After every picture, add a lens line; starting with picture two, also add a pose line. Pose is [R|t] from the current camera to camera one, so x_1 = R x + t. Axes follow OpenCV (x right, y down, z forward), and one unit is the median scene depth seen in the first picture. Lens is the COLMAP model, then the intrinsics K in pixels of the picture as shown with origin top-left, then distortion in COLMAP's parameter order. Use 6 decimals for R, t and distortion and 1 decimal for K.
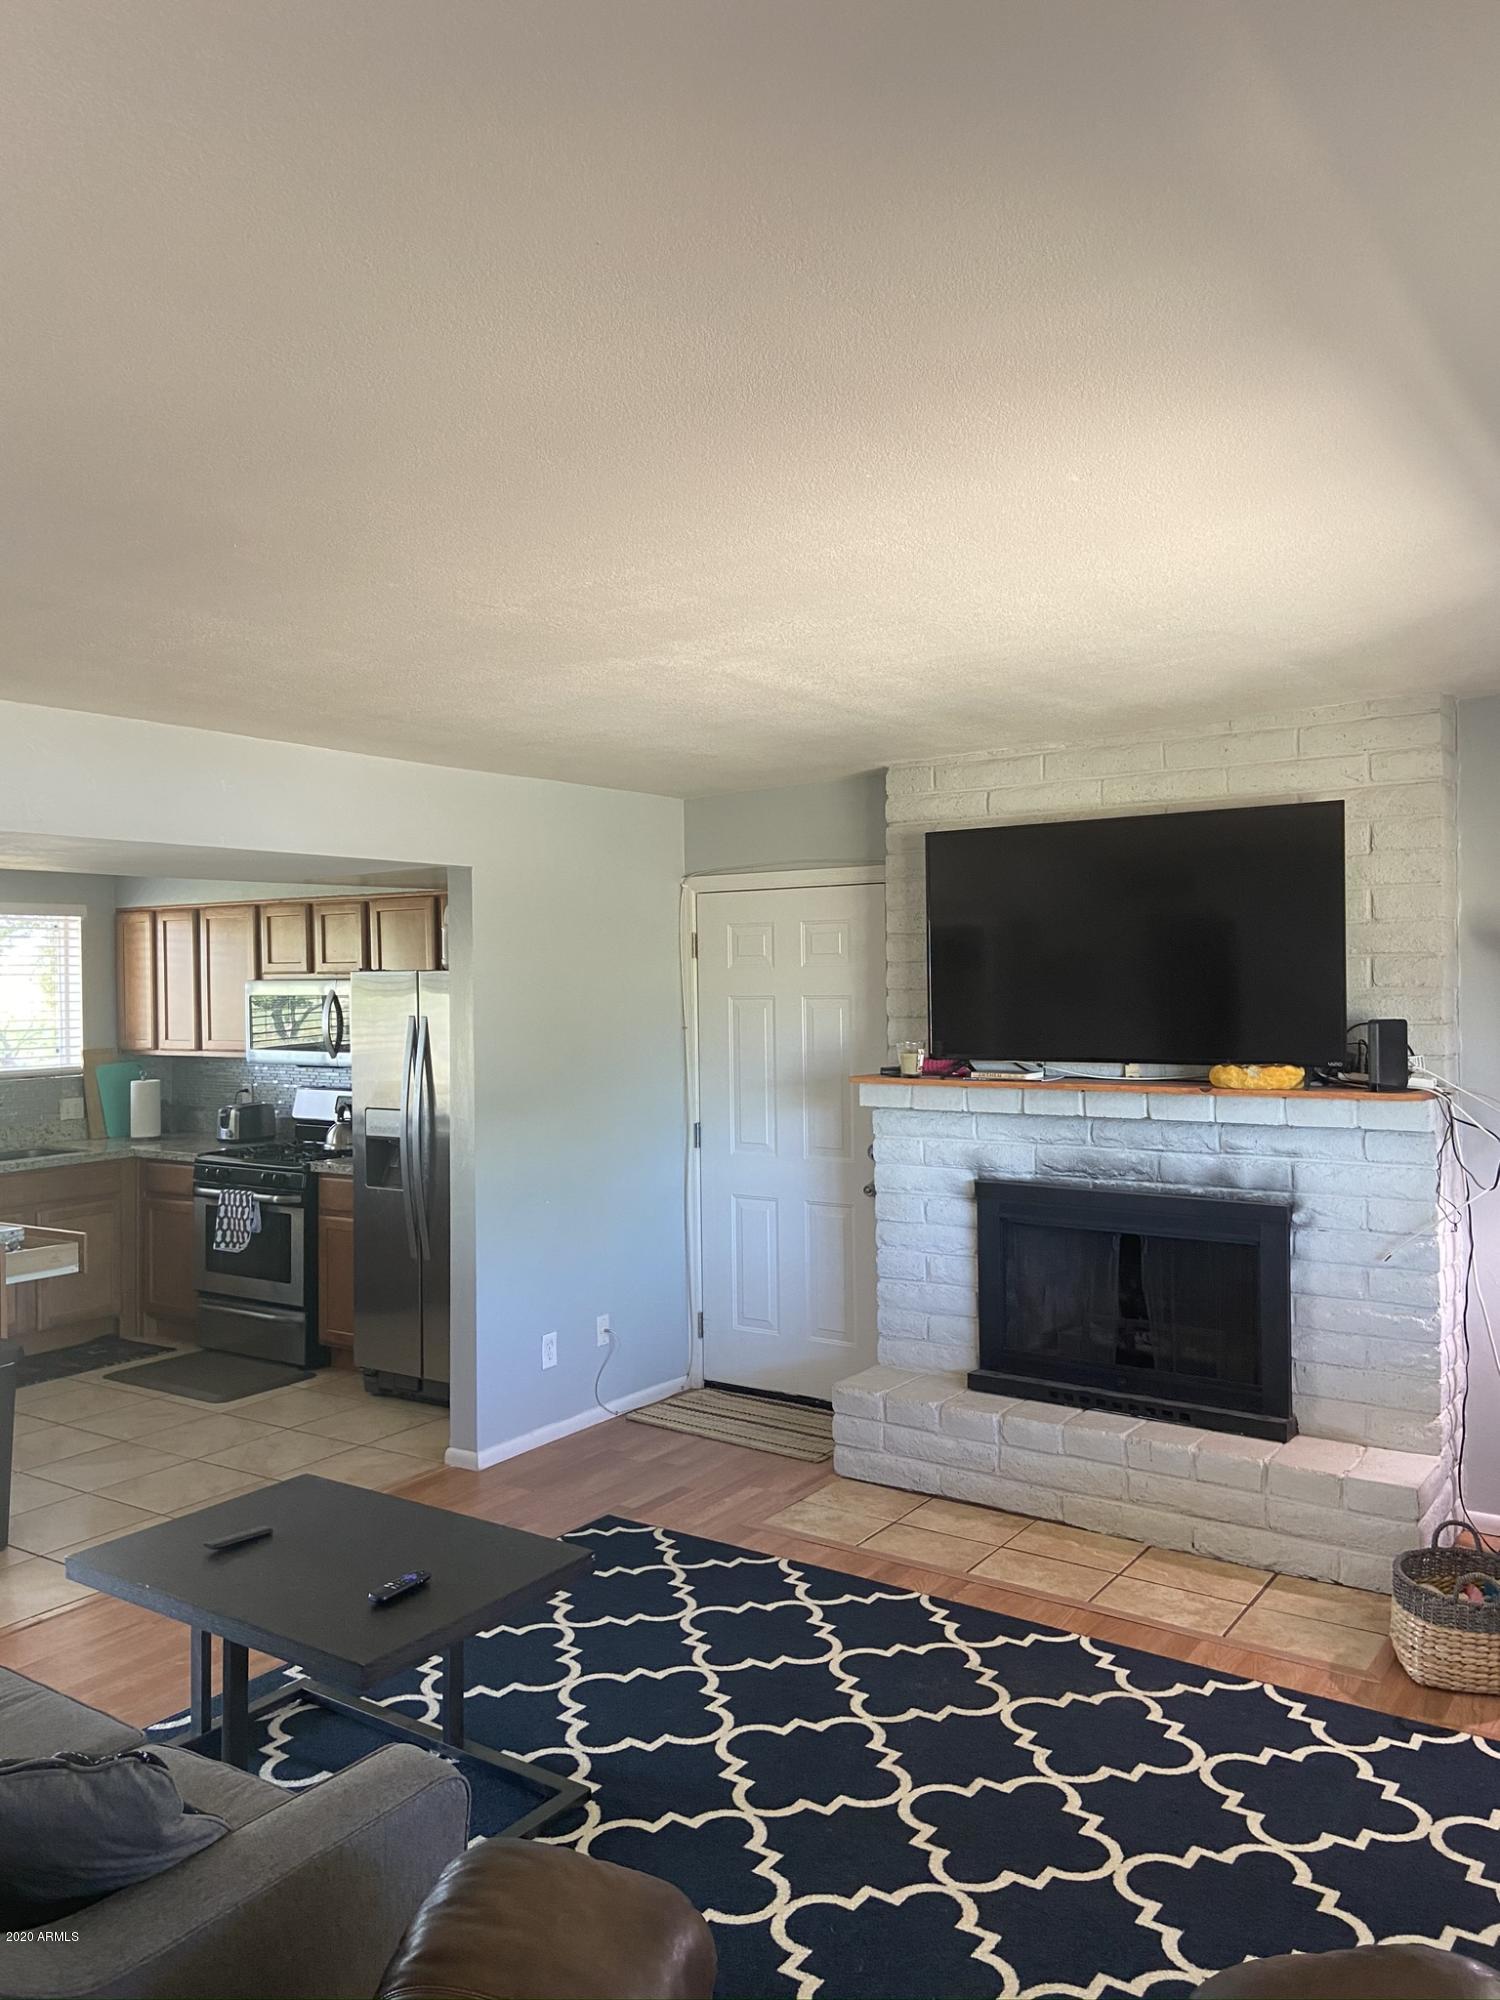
lens RADIAL K [[1530.2, 0, 754.9], [0, 1530.2, 983.7], [0, 0, 1]] dist [0.083830, -0.047094]
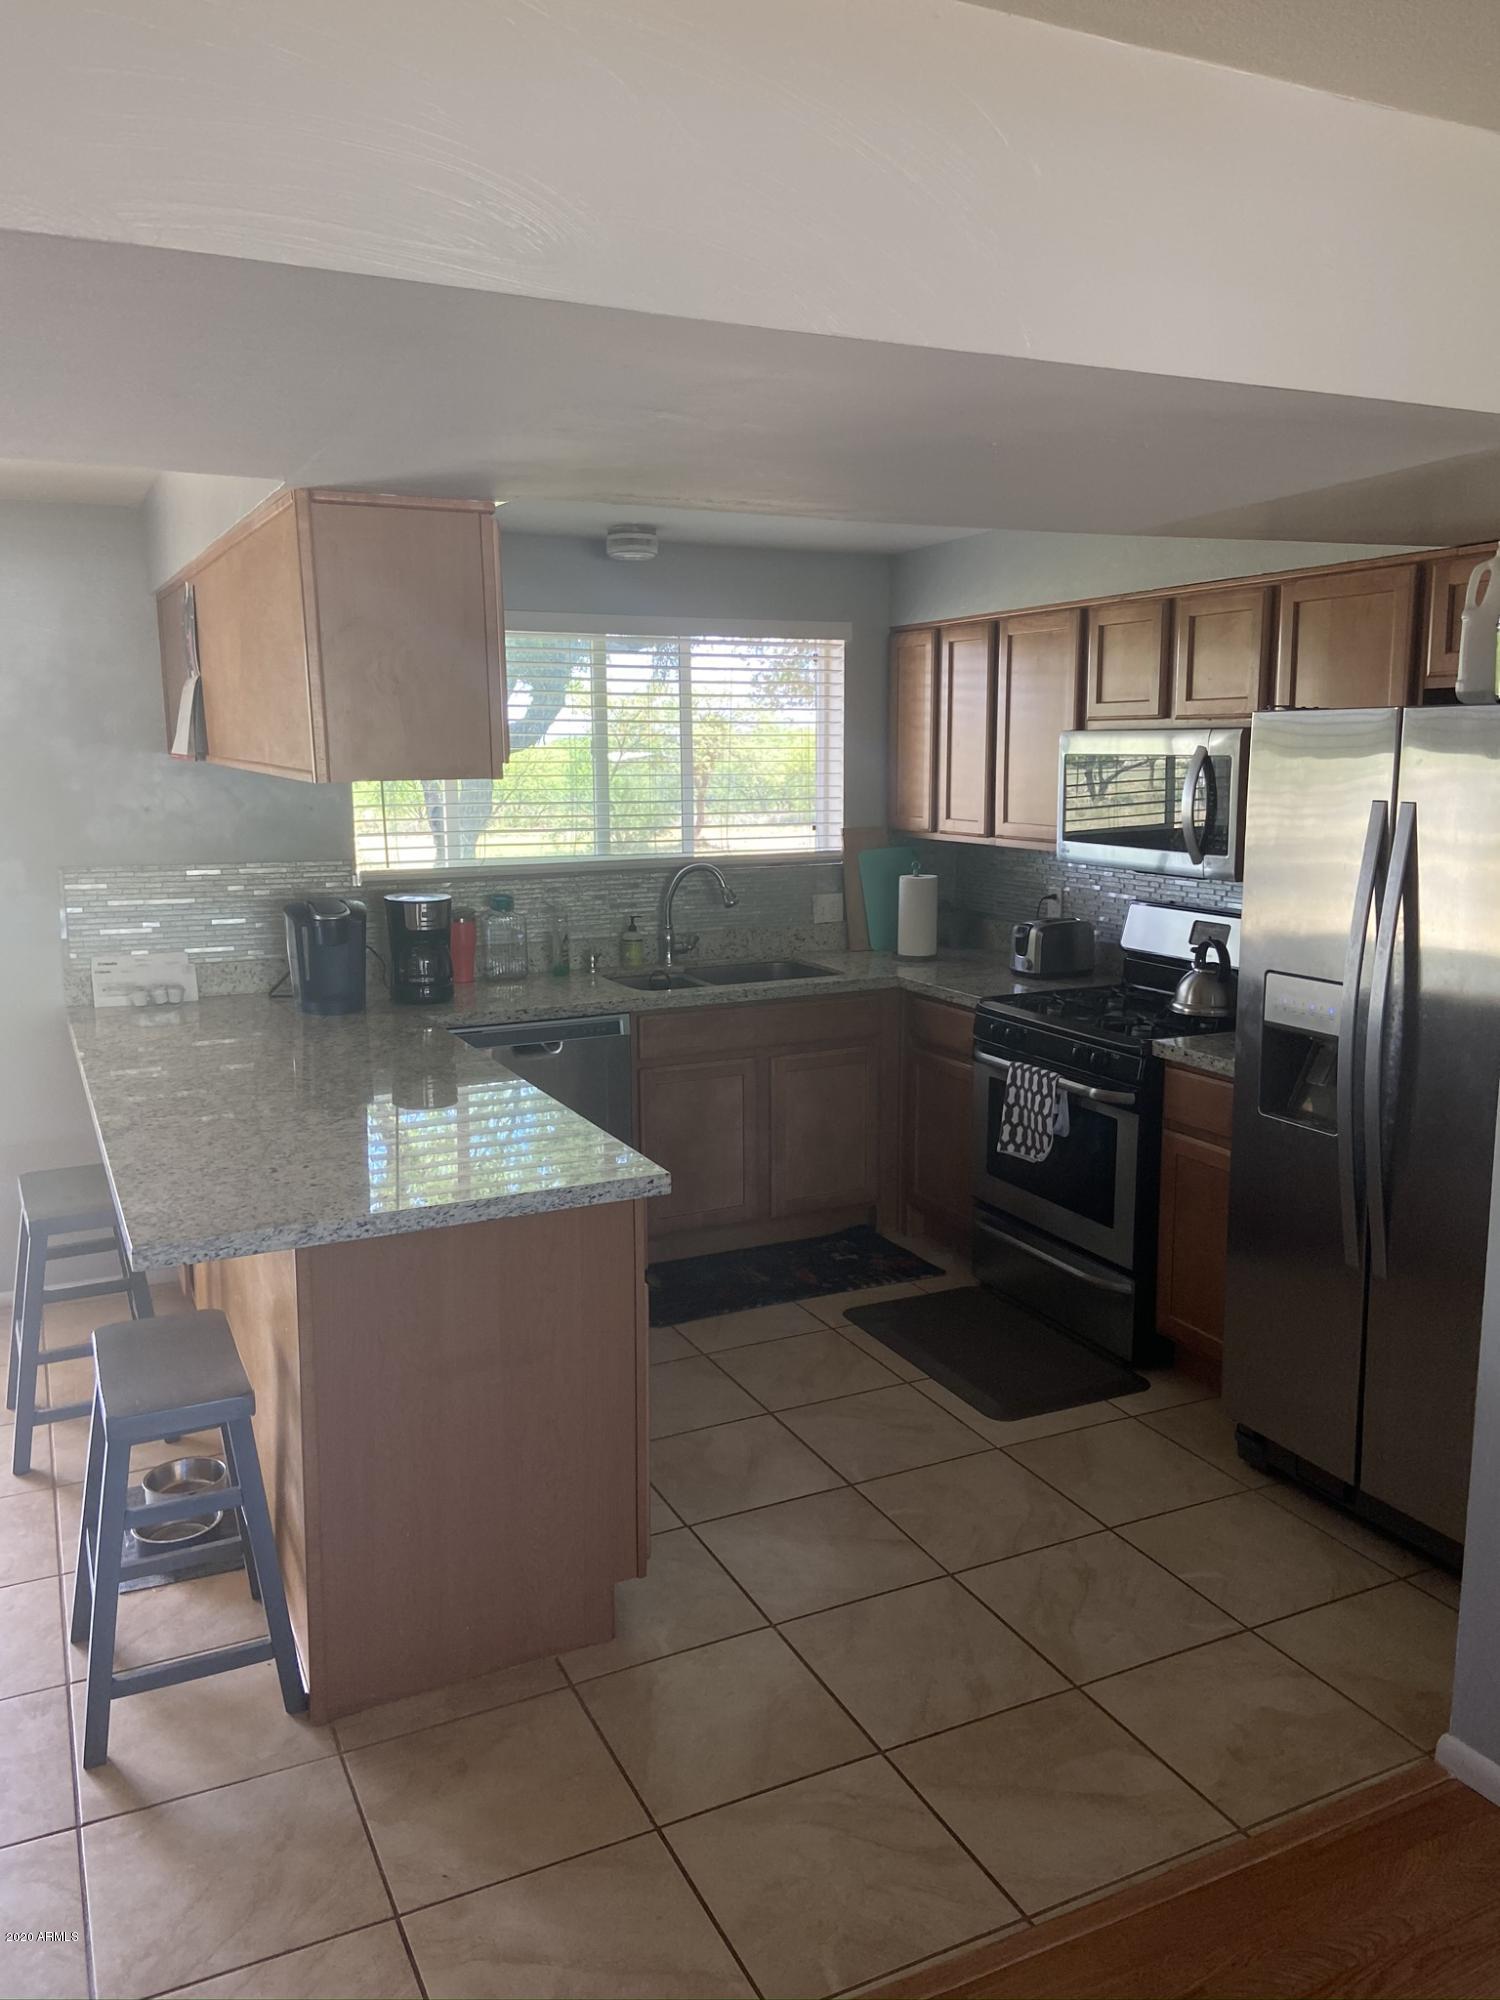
lens RADIAL K [[1530.2, 0, 755.9], [0, 1530.2, 1005.8], [0, 0, 1]] dist [0.083830, -0.047094]
pose [[0.873205, 0.090163, -0.478941, -0.126668], [-0.007866, 0.985217, 0.171131, 0.002095], [0.487290, -0.145665, 0.861005, 0.378762]]
